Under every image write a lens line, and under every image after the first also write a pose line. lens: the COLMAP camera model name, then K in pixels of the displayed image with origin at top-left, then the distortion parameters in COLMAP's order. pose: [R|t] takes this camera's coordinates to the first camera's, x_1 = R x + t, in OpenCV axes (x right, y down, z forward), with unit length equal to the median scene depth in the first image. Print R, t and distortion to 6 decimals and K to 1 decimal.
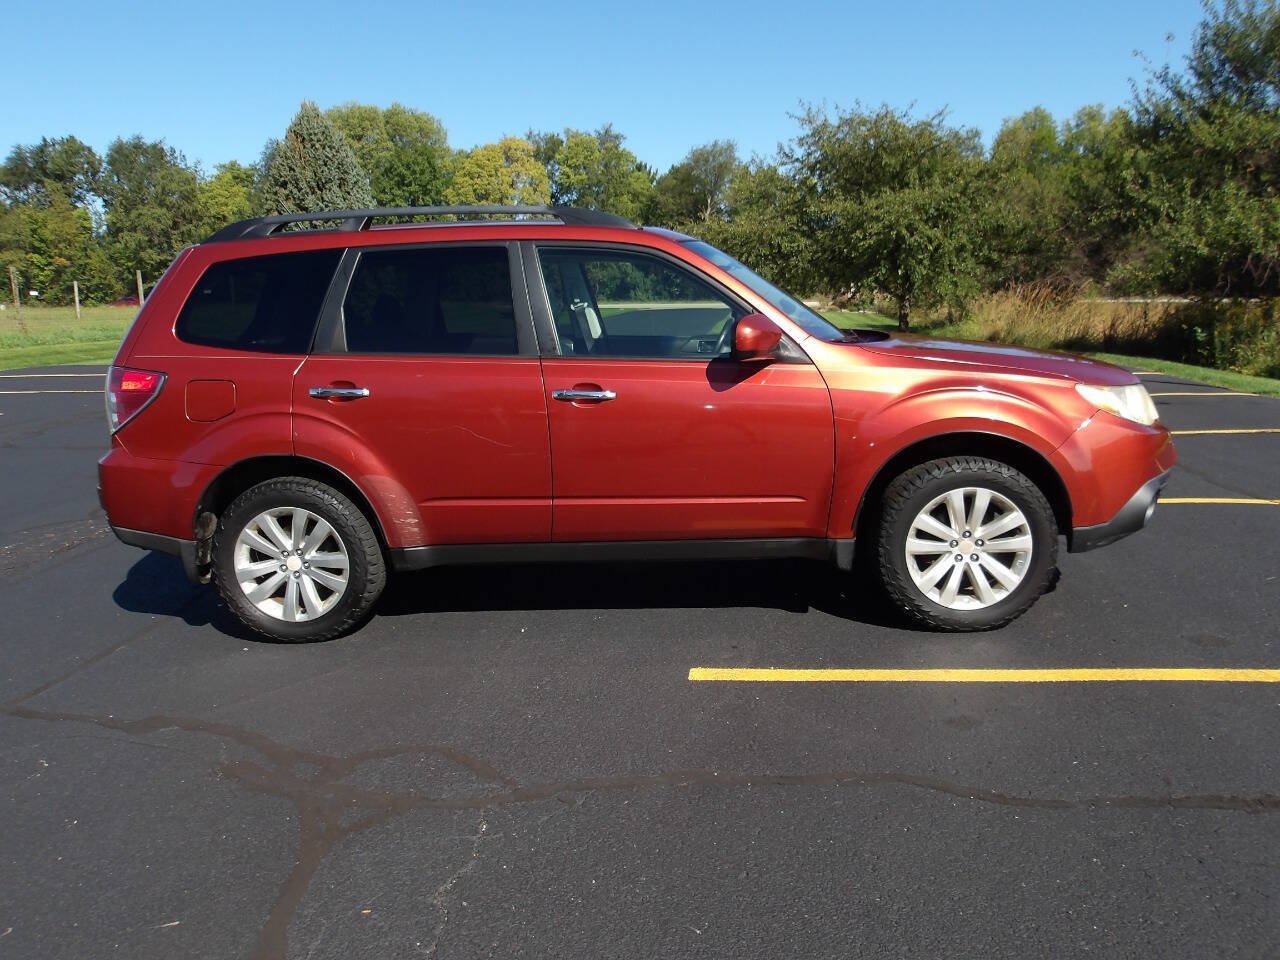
lens RADIAL K [[1058.3, 0, 640.0], [0, 1058.3, 480.0], [0, 0, 1]] dist [0.008598, -0.001662]
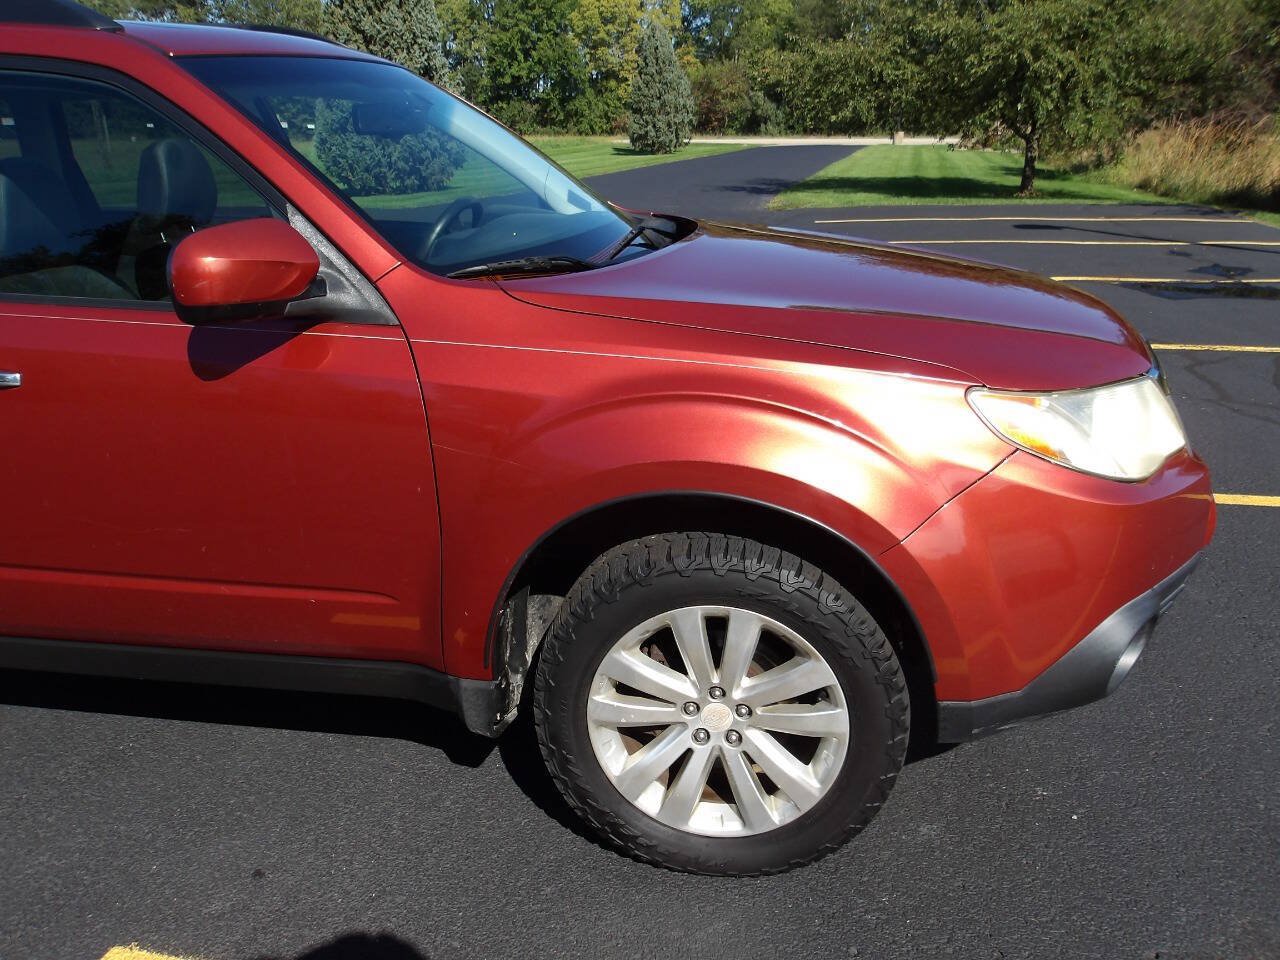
lens RADIAL K [[1058.3, 0, 640.8], [0, 1058.3, 475.4], [0, 0, 1]] dist [0.006631, -0.001061]
pose [[0.991724, 0.044693, -0.120358, 0.063294], [-0.026965, 0.989052, 0.145084, -0.022203], [0.125525, -0.140638, 0.982072, 0.103863]]
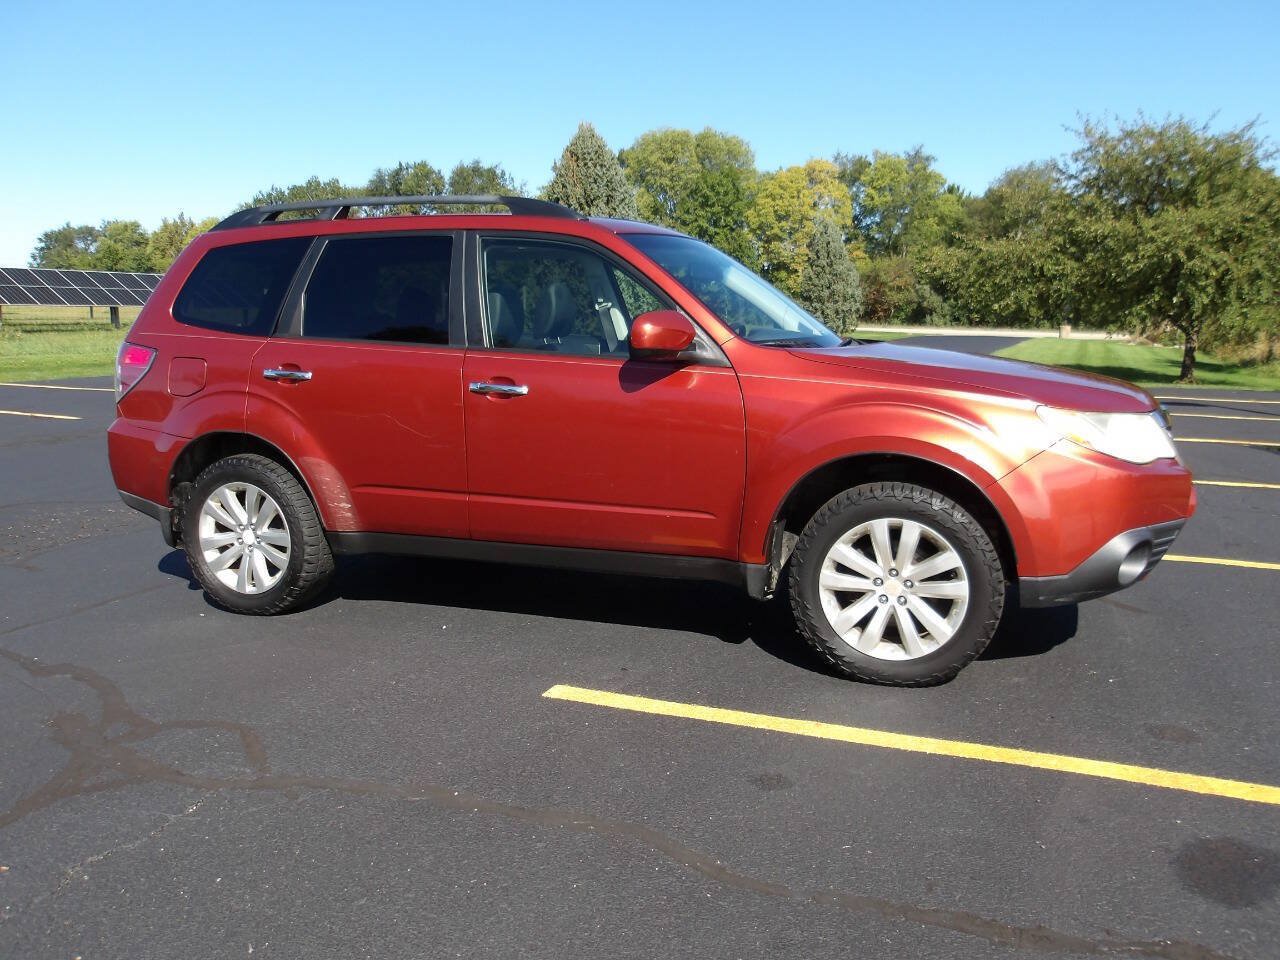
lens RADIAL K [[1058.3, 0, 640.8], [0, 1058.3, 475.4], [0, 0, 1]] dist [0.006631, -0.001061]
pose [[0.959906, 0.075397, -0.269993, 0.065262], [-0.081808, 0.996569, -0.012555, -0.000049], [0.268120, 0.034140, 0.962780, 0.020849]]
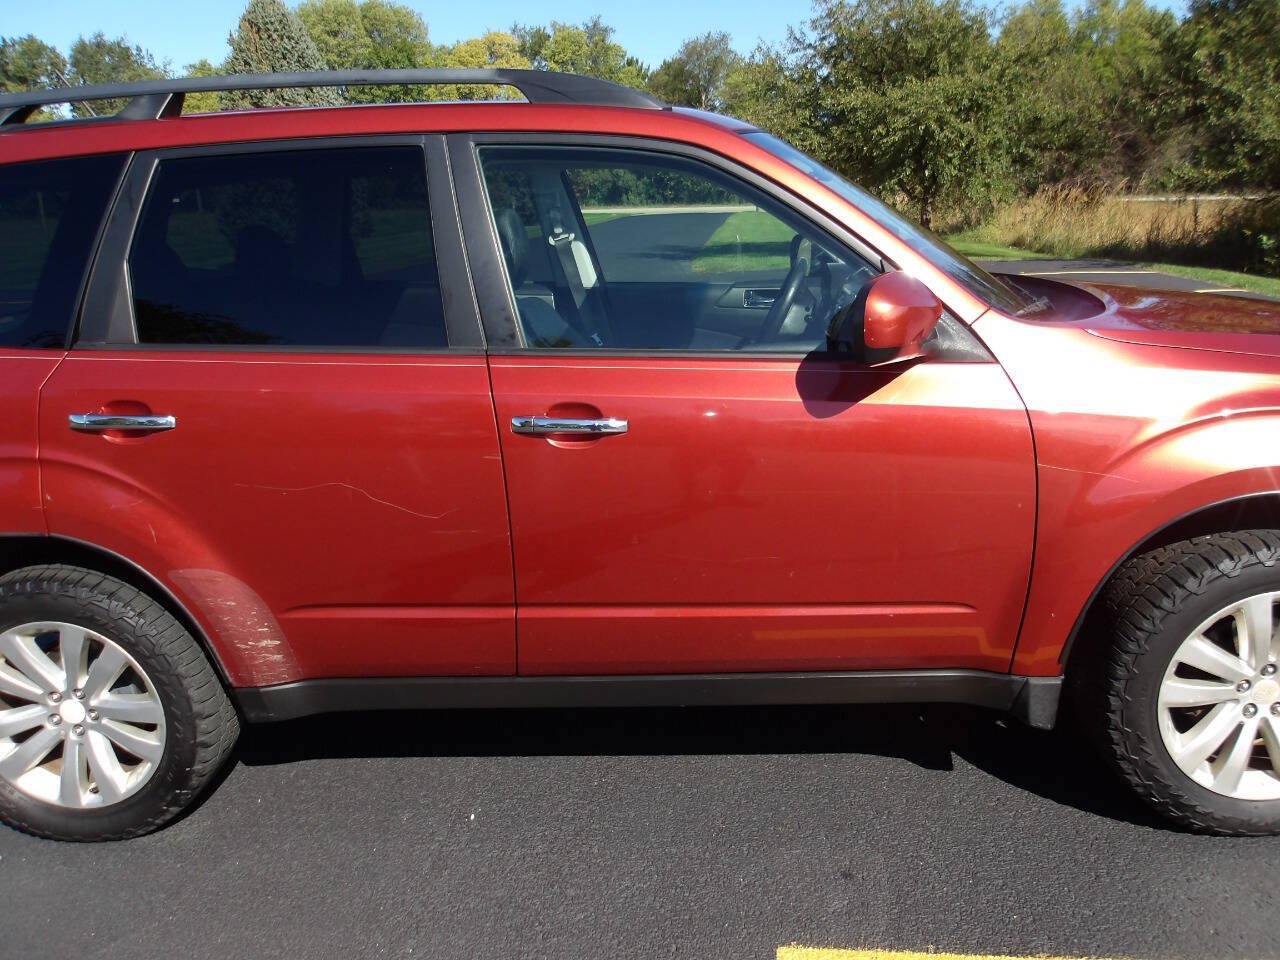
lens RADIAL K [[1058.3, 0, 640.0], [0, 1058.3, 480.0], [0, 0, 1]] dist [0.008598, -0.001662]
pose [[0.999905, -0.013140, 0.004242, -0.003743], [0.012721, 0.996124, 0.087036, -0.019127], [-0.005370, -0.086974, 0.996196, 0.088912]]
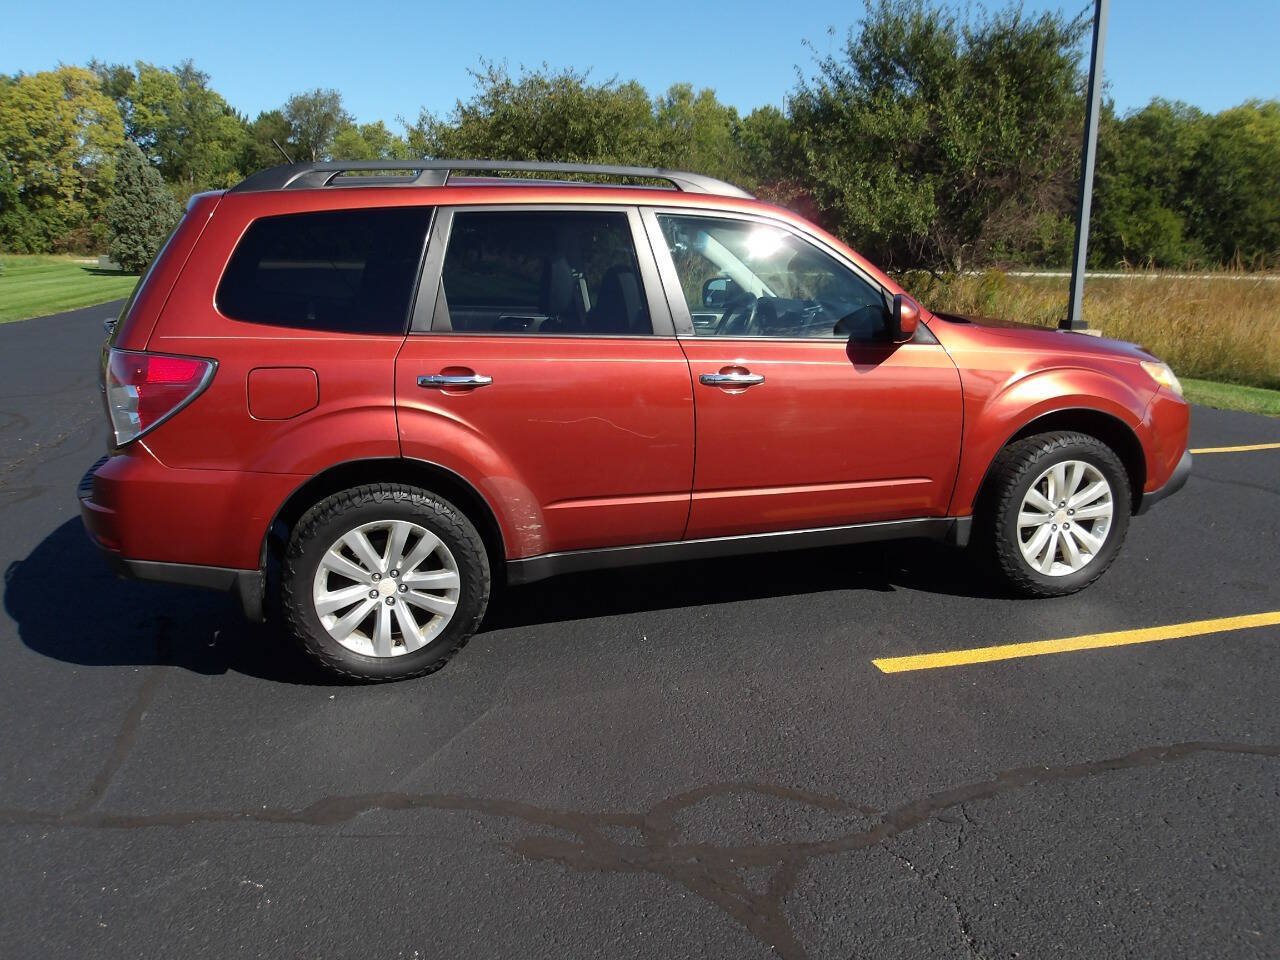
lens RADIAL K [[1058.3, 0, 640.0], [0, 1058.3, 480.0], [0, 0, 1]] dist [0.008598, -0.001662]
pose [[0.932315, -0.052227, 0.357857, -0.089147], [0.039603, 0.998310, 0.042522, -0.006781], [-0.359473, -0.025471, 0.932808, 0.031850]]
